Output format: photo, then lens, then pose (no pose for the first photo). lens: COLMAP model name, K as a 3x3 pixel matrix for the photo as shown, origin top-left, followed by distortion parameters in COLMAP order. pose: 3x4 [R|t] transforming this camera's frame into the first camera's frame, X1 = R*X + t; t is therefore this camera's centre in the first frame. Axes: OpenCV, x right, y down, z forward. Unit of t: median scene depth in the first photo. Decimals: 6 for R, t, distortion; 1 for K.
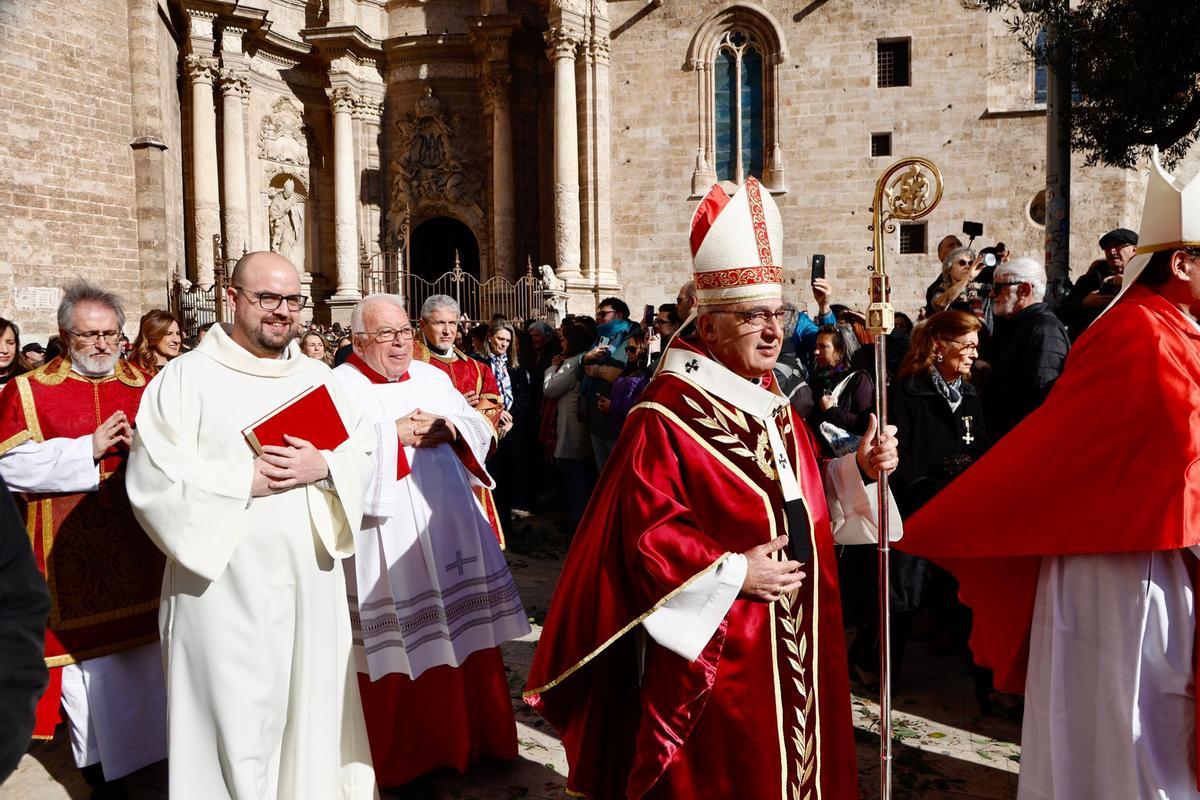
lens RADIAL K [[815.4, 0, 612.6], [0, 815.4, 401.8], [0, 0, 1]] dist [-0.068648, 0.033440]
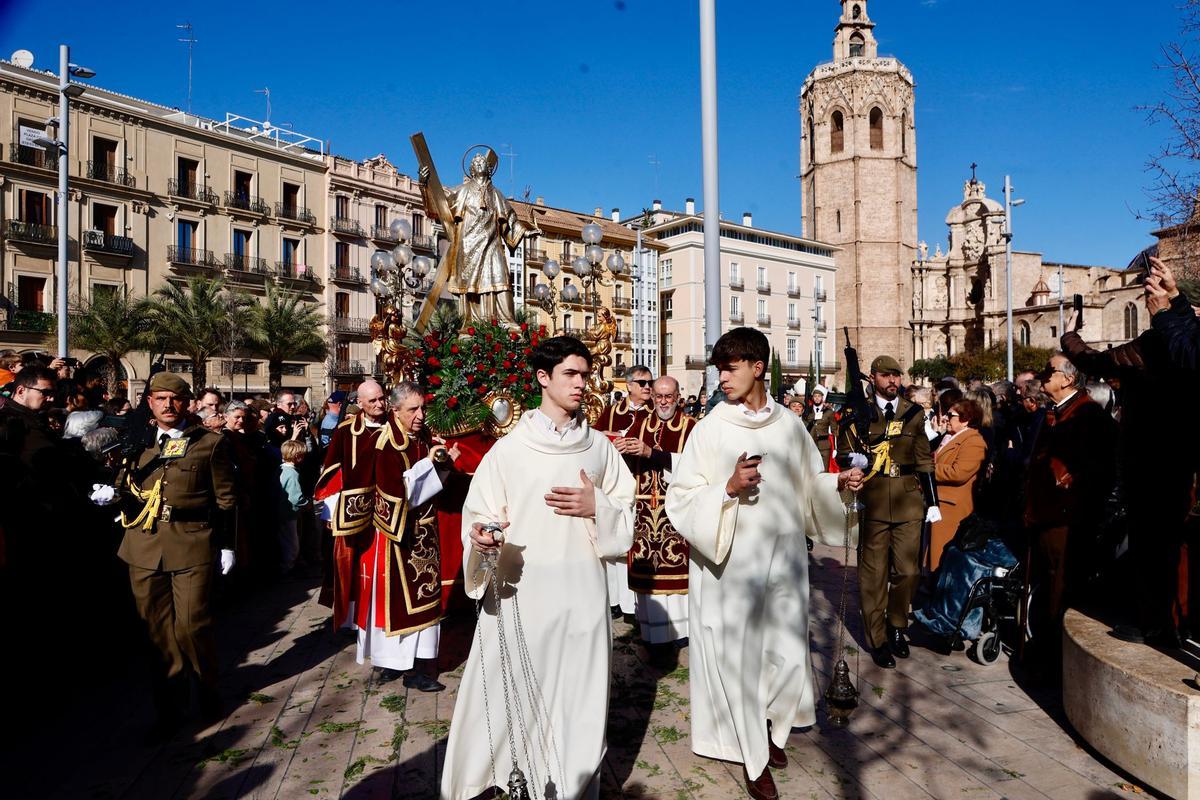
lens RADIAL K [[810.3, 0, 616.0], [0, 810.3, 398.0], [0, 0, 1]] dist [-0.071832, 0.036586]
pose [[0.548545, 0.007319, -0.836089, 2.239861], [-0.062577, 0.997517, -0.032324, 0.172550], [0.833776, 0.070051, 0.547641, -2.746928]]
